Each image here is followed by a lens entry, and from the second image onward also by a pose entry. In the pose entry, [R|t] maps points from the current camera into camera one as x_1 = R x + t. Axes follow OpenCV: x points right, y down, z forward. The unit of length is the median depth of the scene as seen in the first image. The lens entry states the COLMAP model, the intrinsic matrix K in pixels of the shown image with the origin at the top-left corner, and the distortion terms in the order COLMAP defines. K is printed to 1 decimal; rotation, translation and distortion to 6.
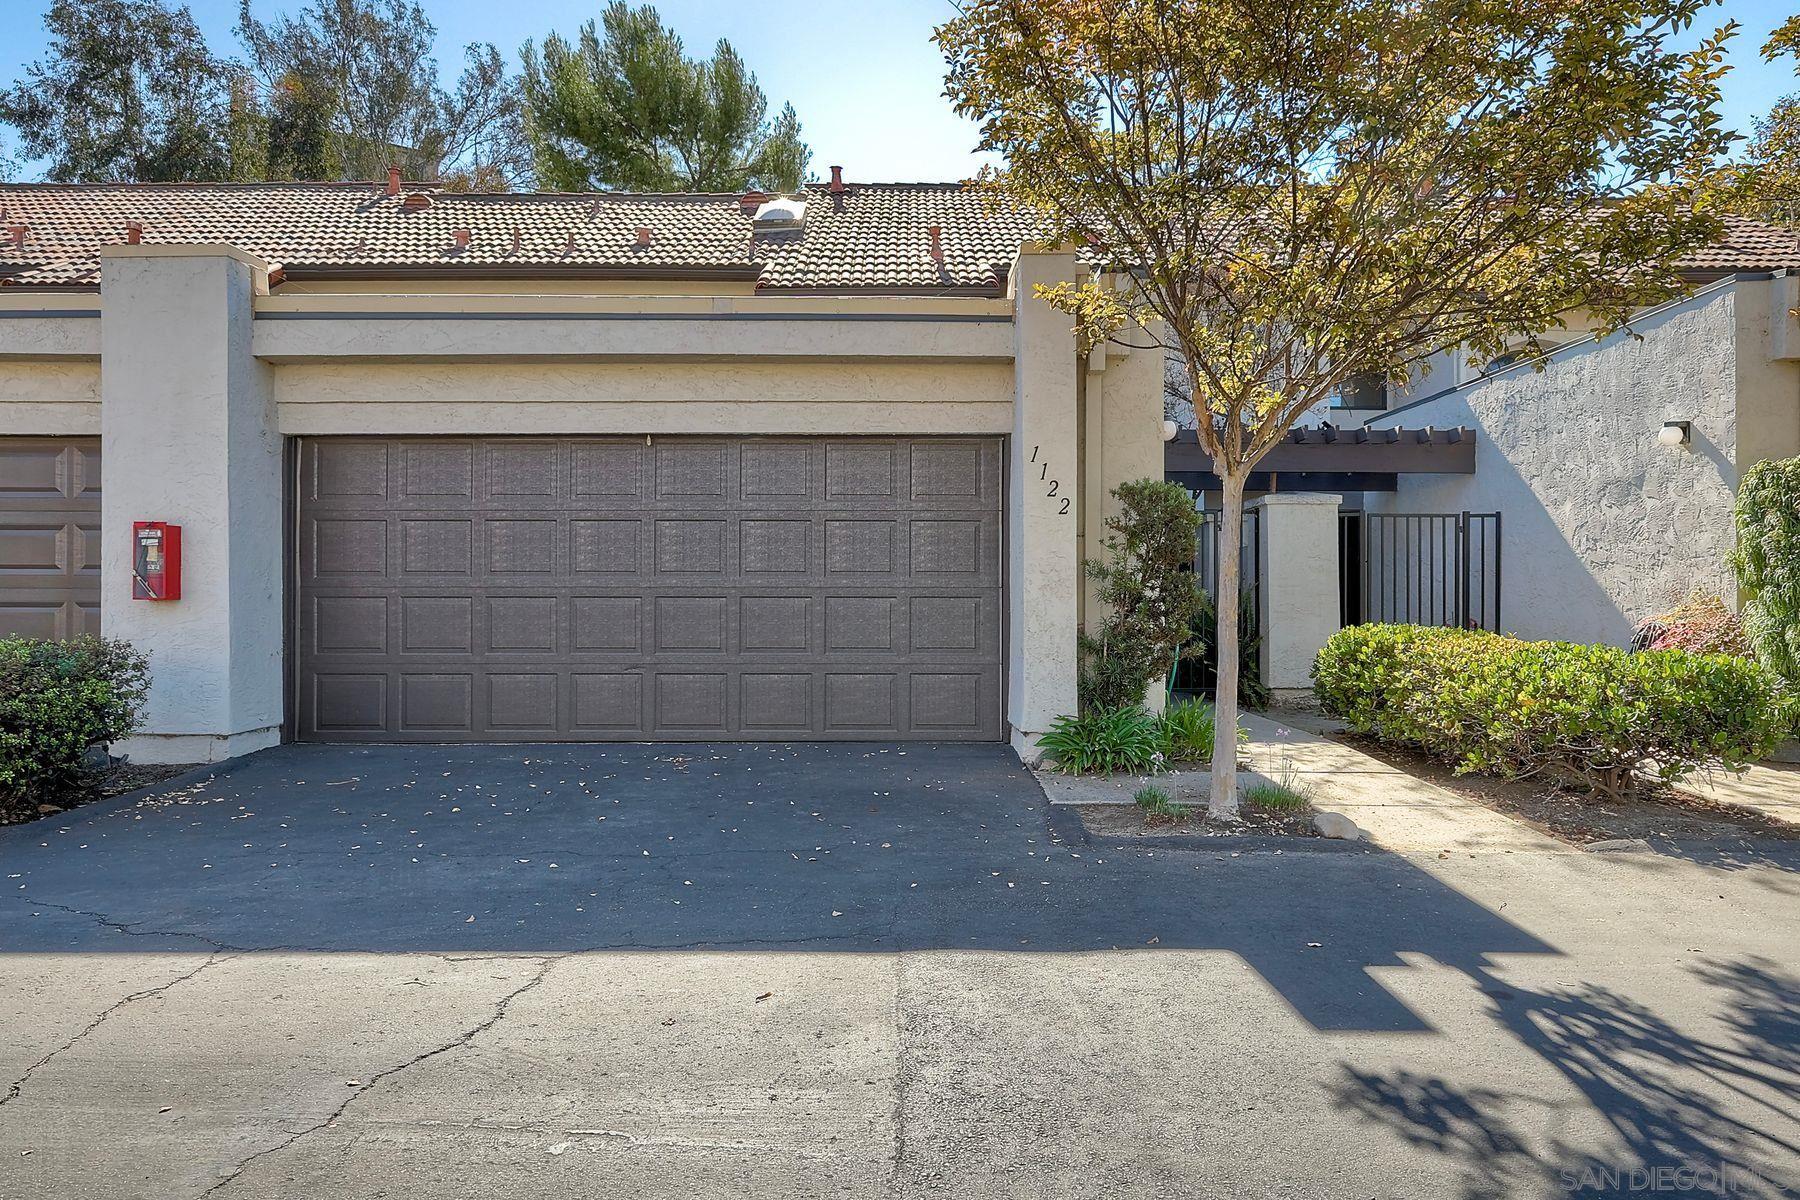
lens RADIAL K [[1194.9, 0, 891.6], [0, 1194.9, 599.6], [0, 0, 1]] dist [-0.004417, 0.010136]
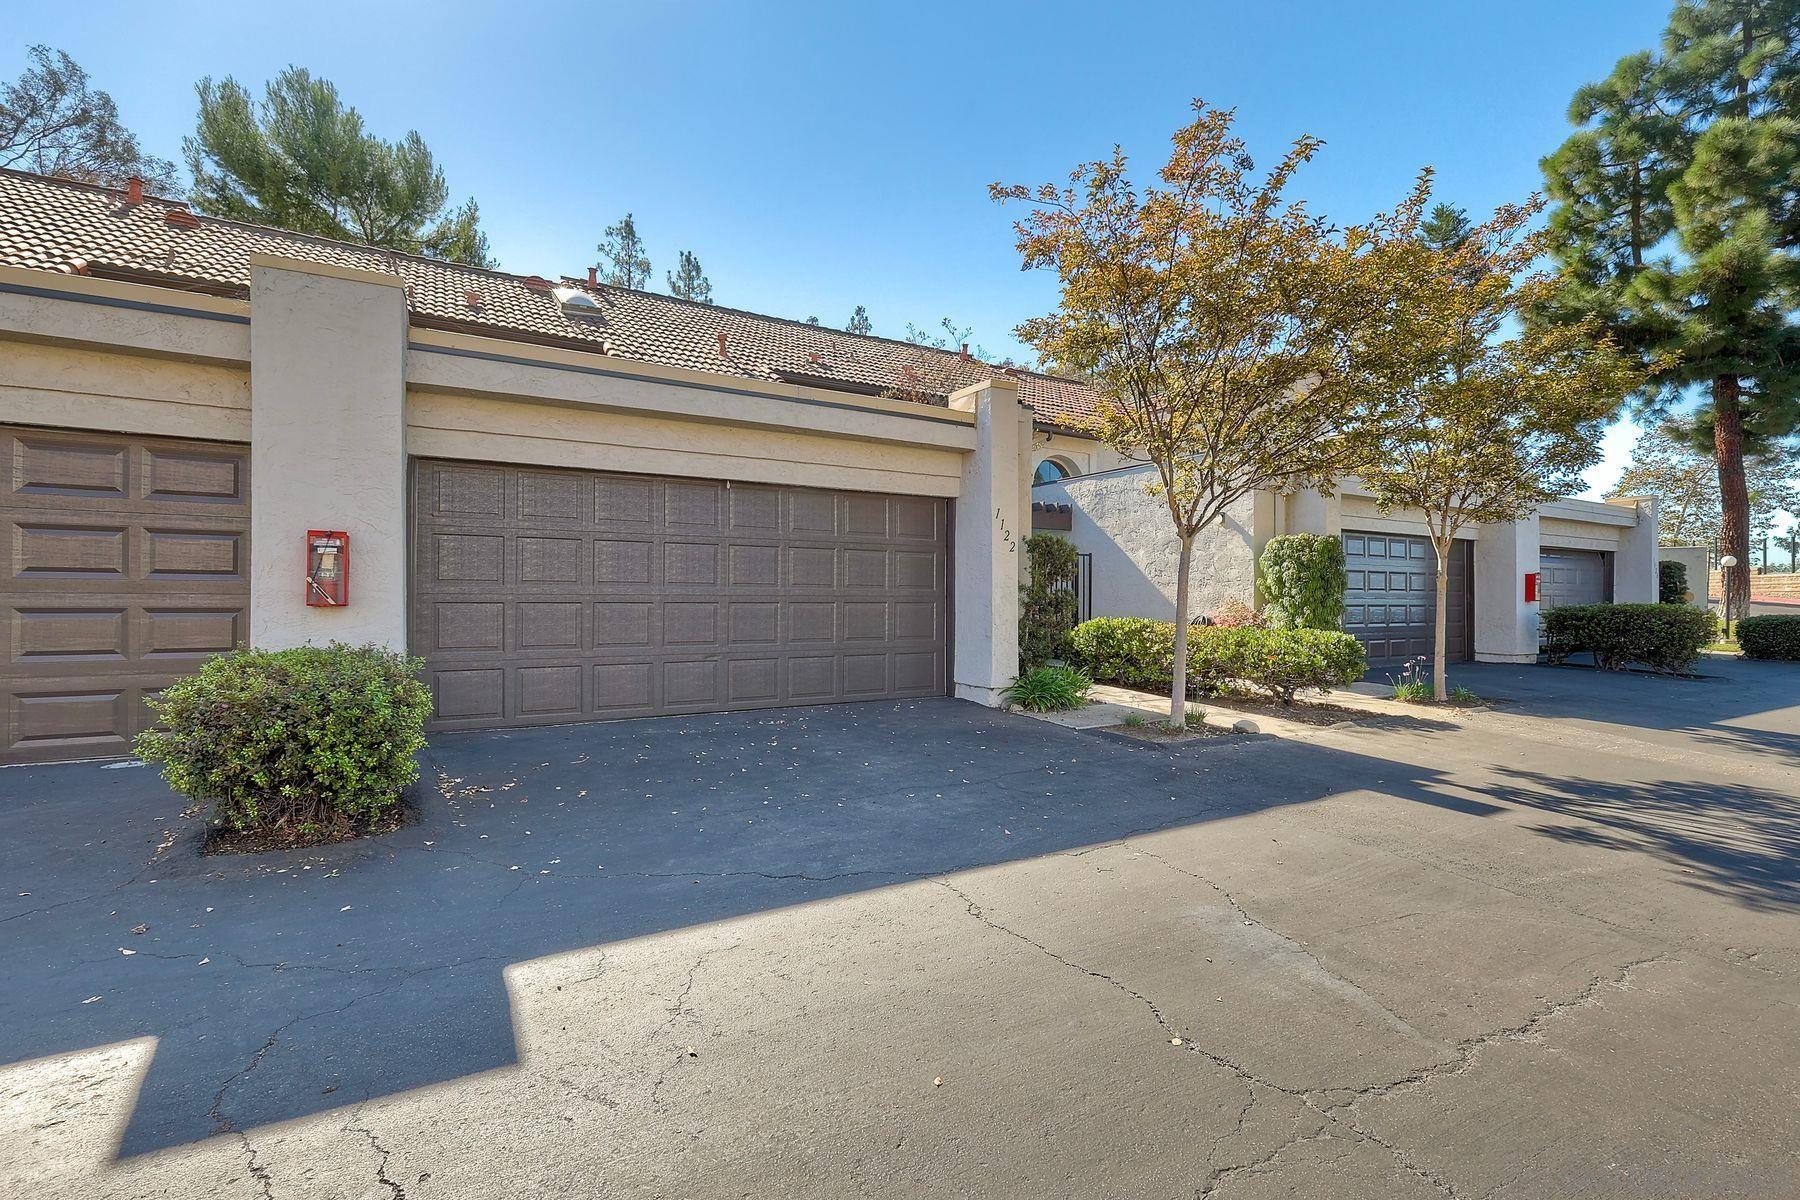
lens RADIAL K [[830.7, 0, 907.0], [0, 830.7, 592.0], [0, 0, 1]] dist [0.014029, -0.001430]
pose [[0.858837, 0.006189, 0.512212, -0.501047], [-0.002109, 0.999961, -0.008547, -0.006357], [-0.512245, 0.006261, 0.858817, 0.104378]]
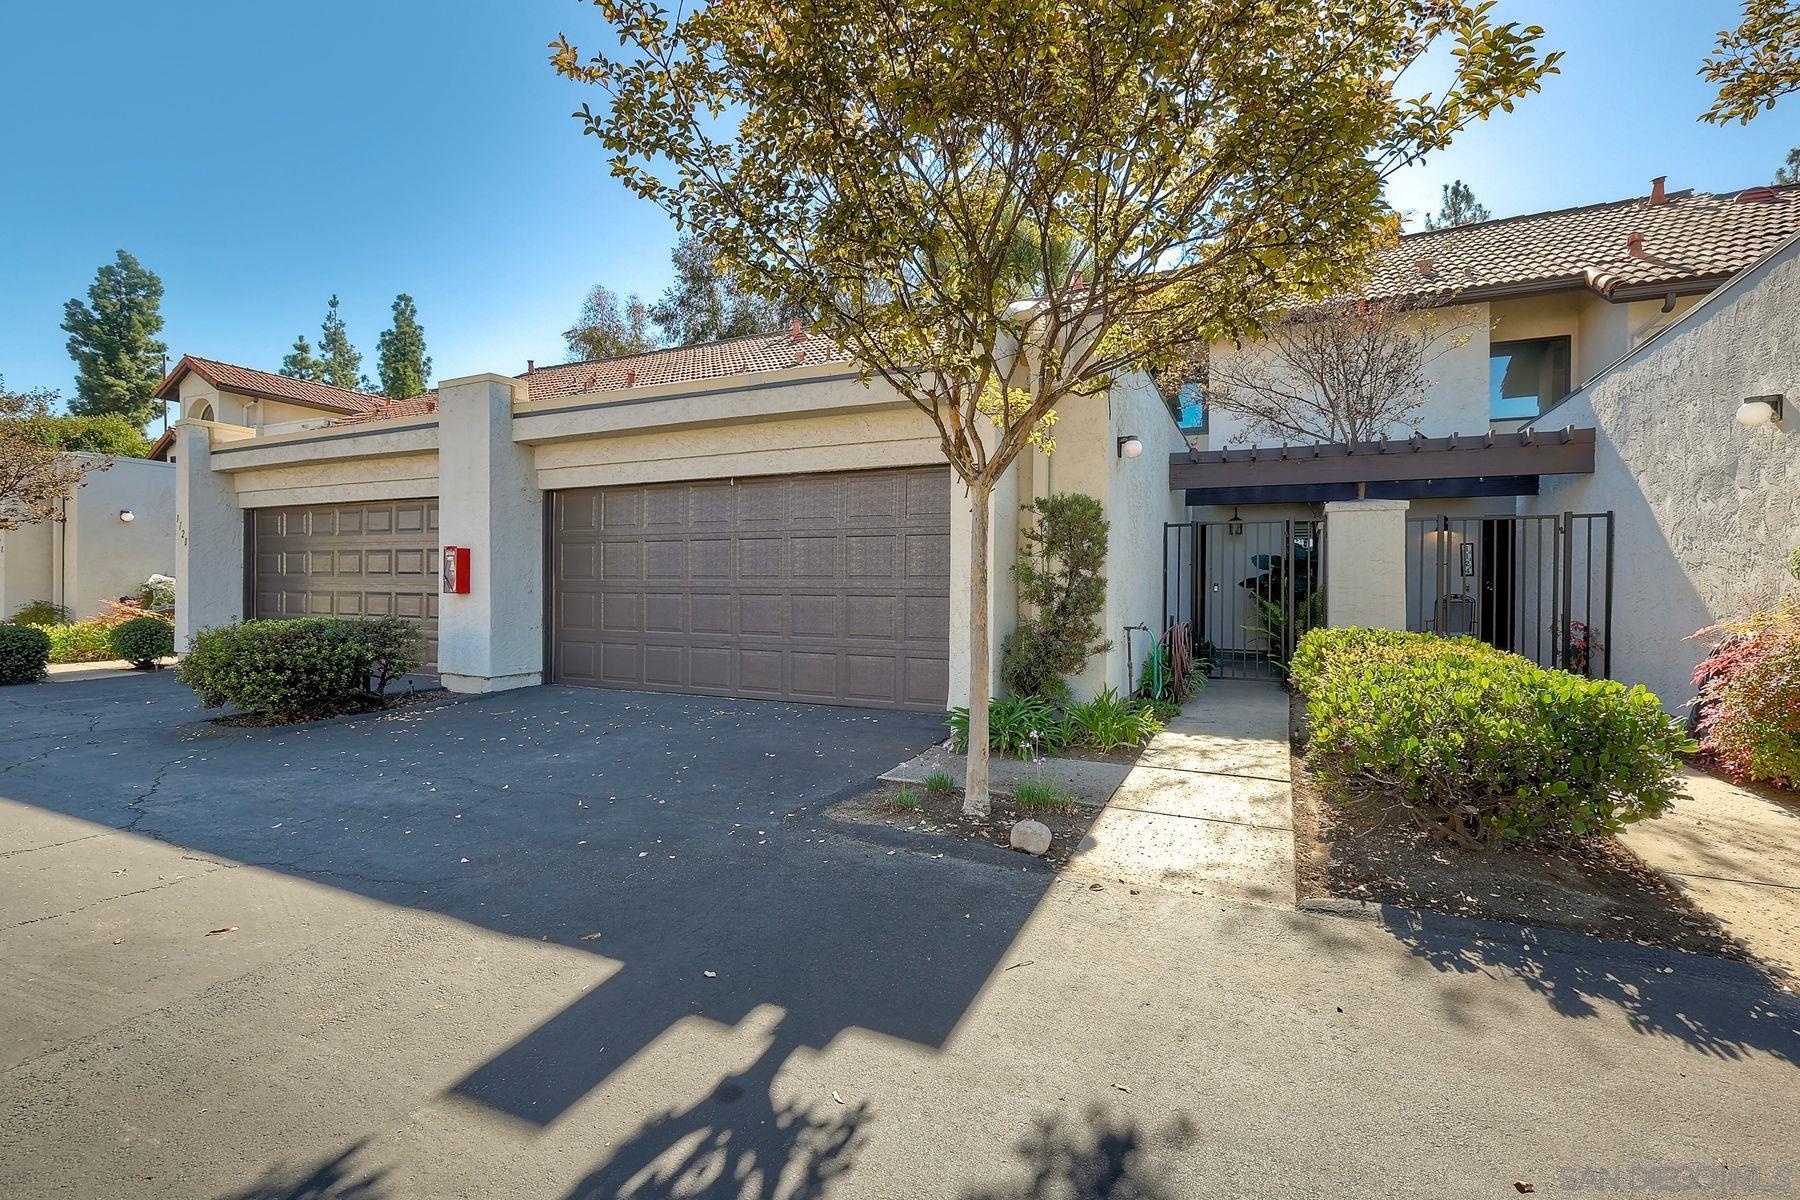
lens RADIAL K [[797.4, 0, 901.5], [0, 797.4, 596.5], [0, 0, 1]] dist [0.002573, 0.001481]
pose [[0.903895, 0.009983, -0.427637, 0.371653], [-0.007053, 0.999940, 0.008434, -0.008437], [0.427696, -0.004608, 0.903911, 0.241234]]
